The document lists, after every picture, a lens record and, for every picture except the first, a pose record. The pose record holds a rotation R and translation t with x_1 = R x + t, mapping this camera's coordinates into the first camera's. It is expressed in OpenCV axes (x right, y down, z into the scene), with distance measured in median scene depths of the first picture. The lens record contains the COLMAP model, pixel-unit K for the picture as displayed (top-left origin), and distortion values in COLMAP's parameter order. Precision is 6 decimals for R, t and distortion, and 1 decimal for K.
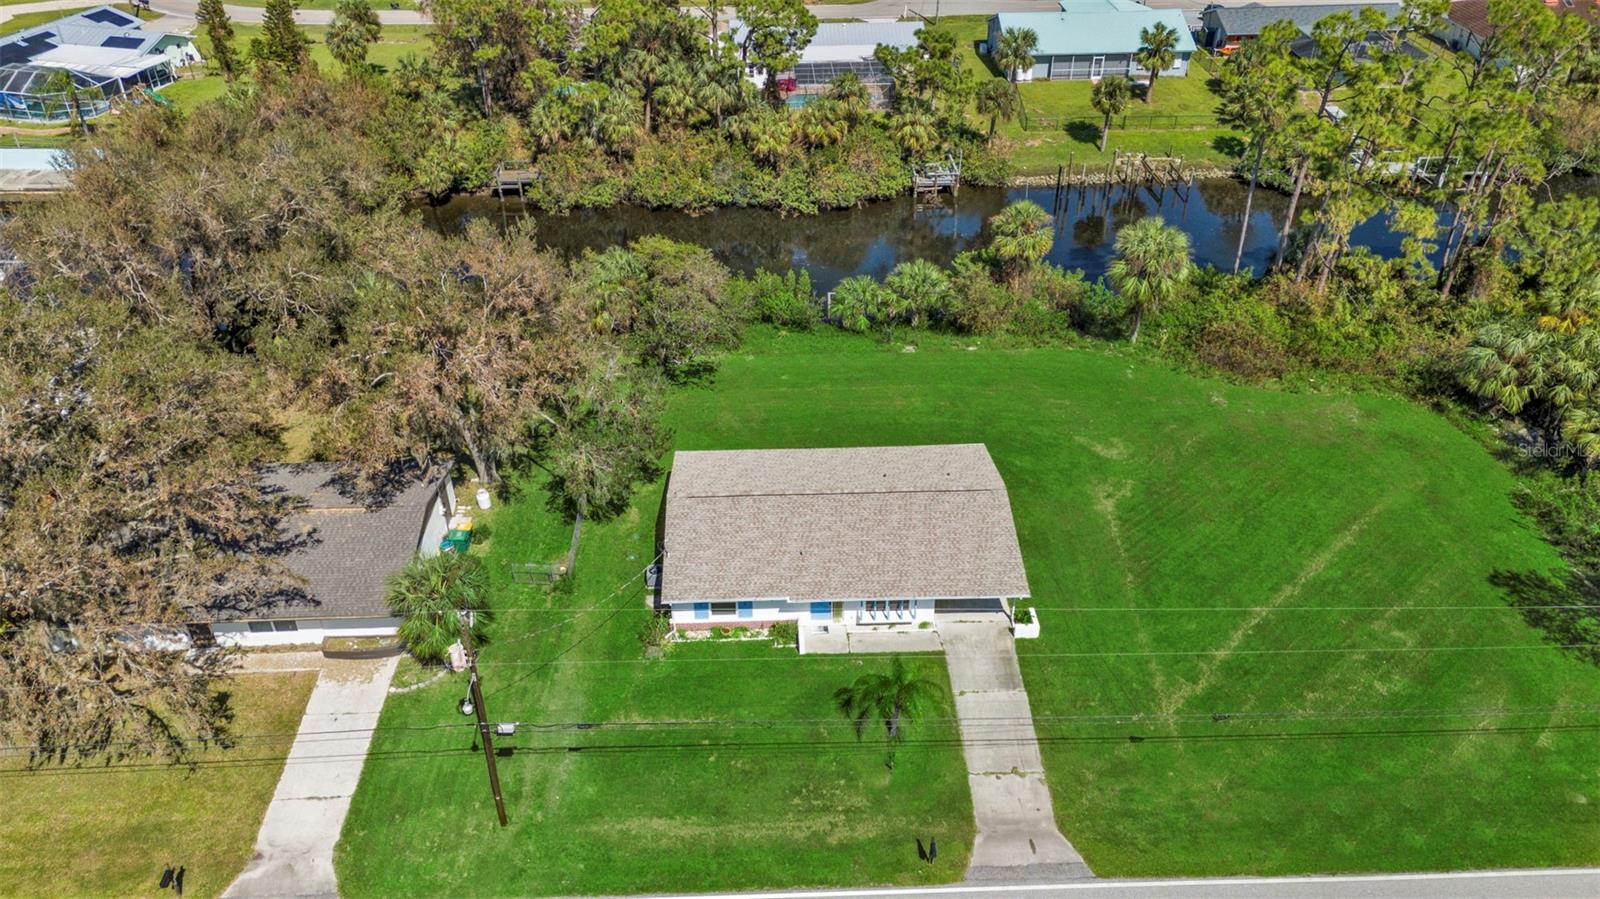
lens RADIAL K [[1168.9, 0, 798.1], [0, 1168.9, 459.1], [0, 0, 1]] dist [0.072957, -0.068382]
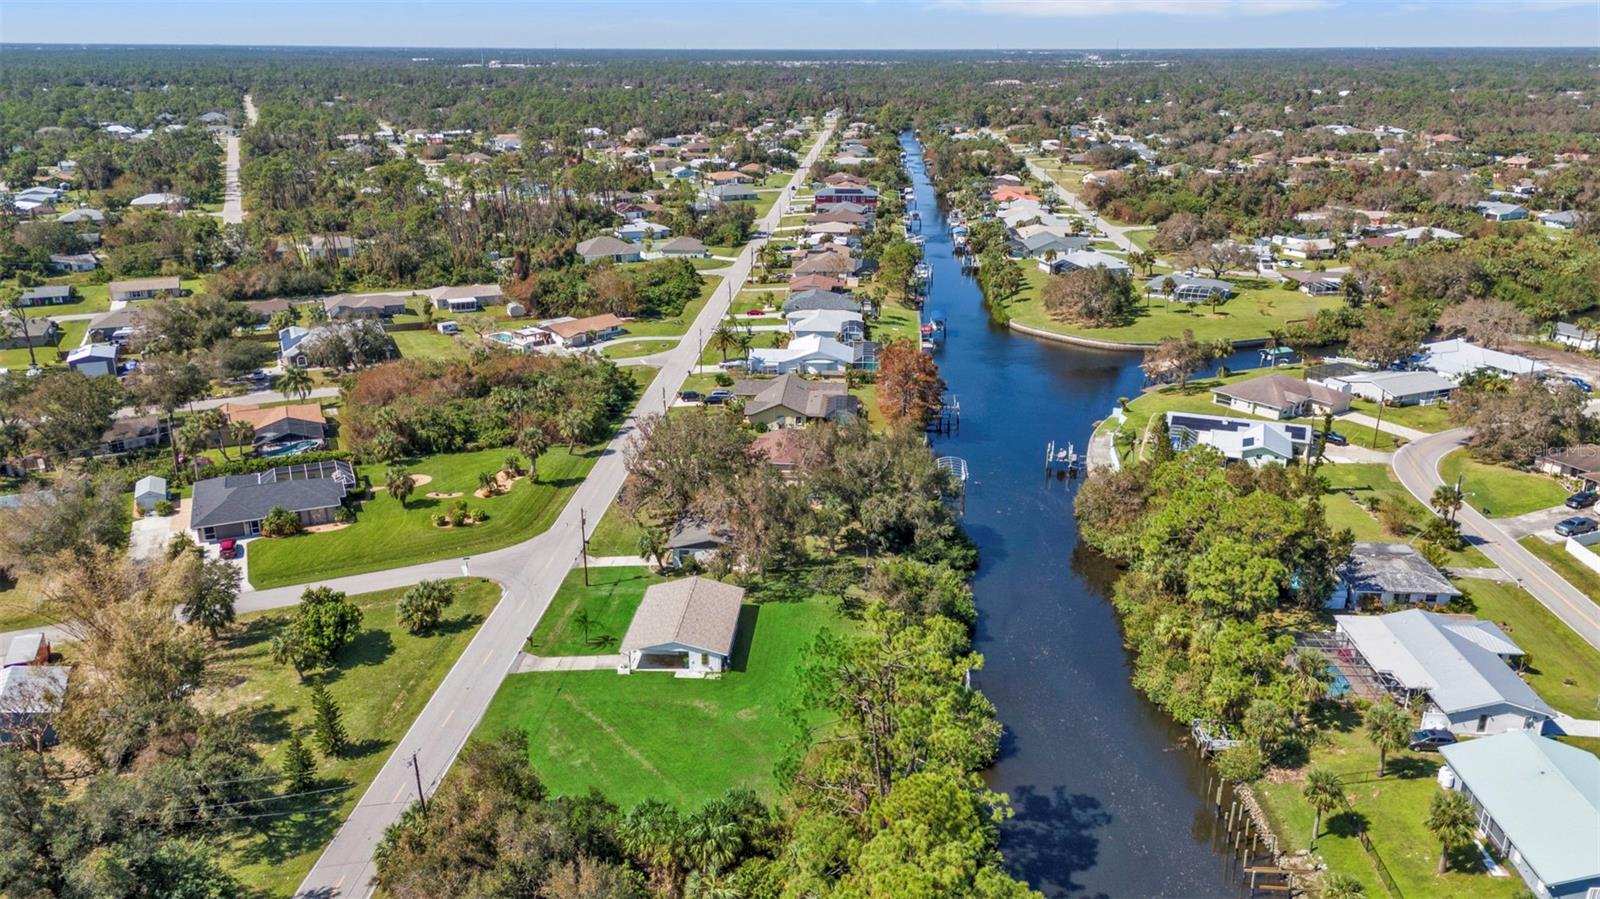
lens RADIAL K [[1168.9, 0, 795.0], [0, 1168.9, 461.0], [0, 0, 1]] dist [0.072957, -0.068382]
pose [[-0.108018, 0.335502, -0.935826, 2.011388], [-0.564070, 0.754458, 0.335587, -1.054453], [0.818631, 0.564121, 0.107752, 0.700867]]
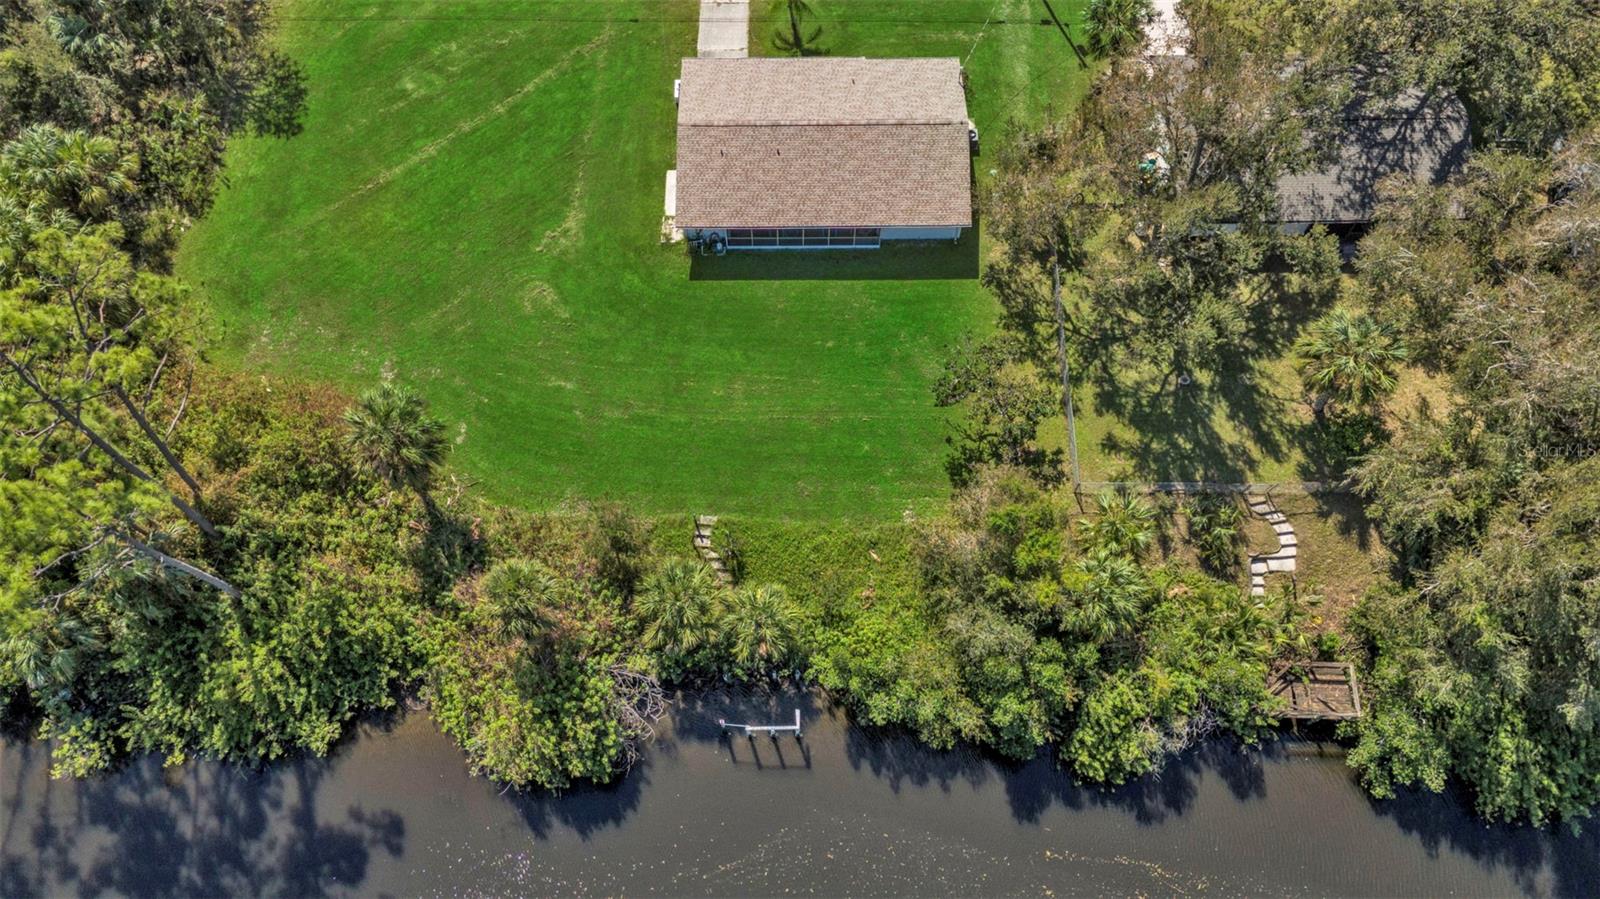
lens RADIAL K [[1168.9, 0, 799.5], [0, 1168.9, 450.5], [0, 0, 1]] dist [0.072957, -0.068382]
pose [[-0.999475, -0.027292, 0.017476, 0.025072], [0.021823, -0.168100, 0.985528, -1.103561], [-0.023959, 0.985392, 0.168607, 1.043295]]
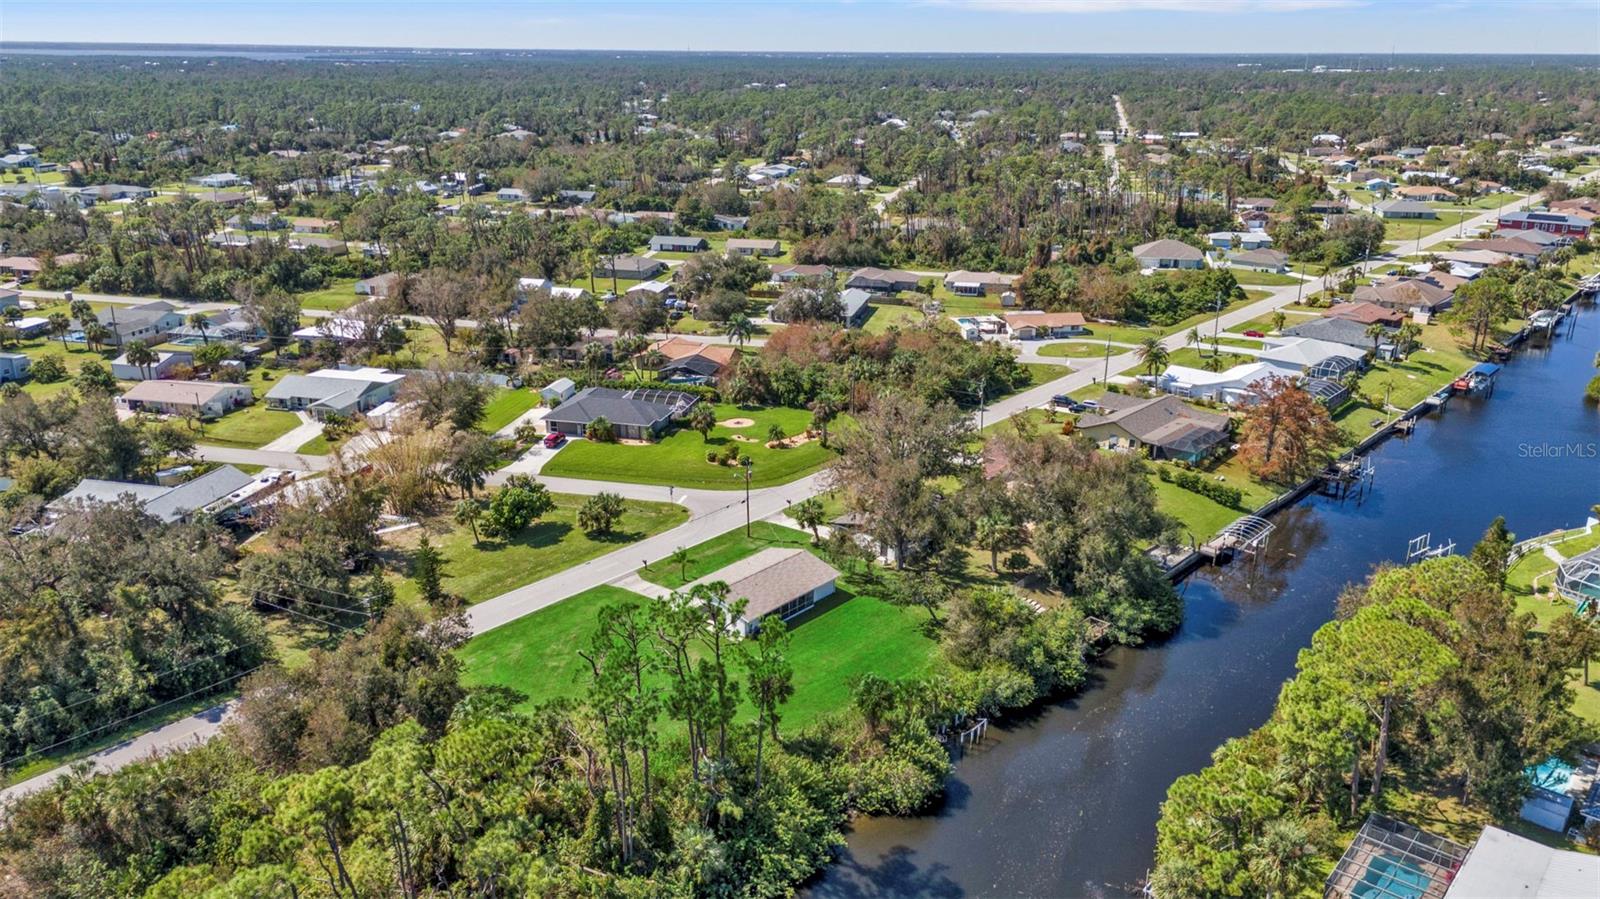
lens RADIAL K [[1168.9, 0, 792.6], [0, 1168.9, 441.8], [0, 0, 1]] dist [0.072957, -0.068382]
pose [[-0.690130, 0.230201, -0.686097, 1.495282], [-0.412164, 0.654245, 0.634101, -1.610818], [0.594846, 0.720396, -0.356633, 1.597264]]
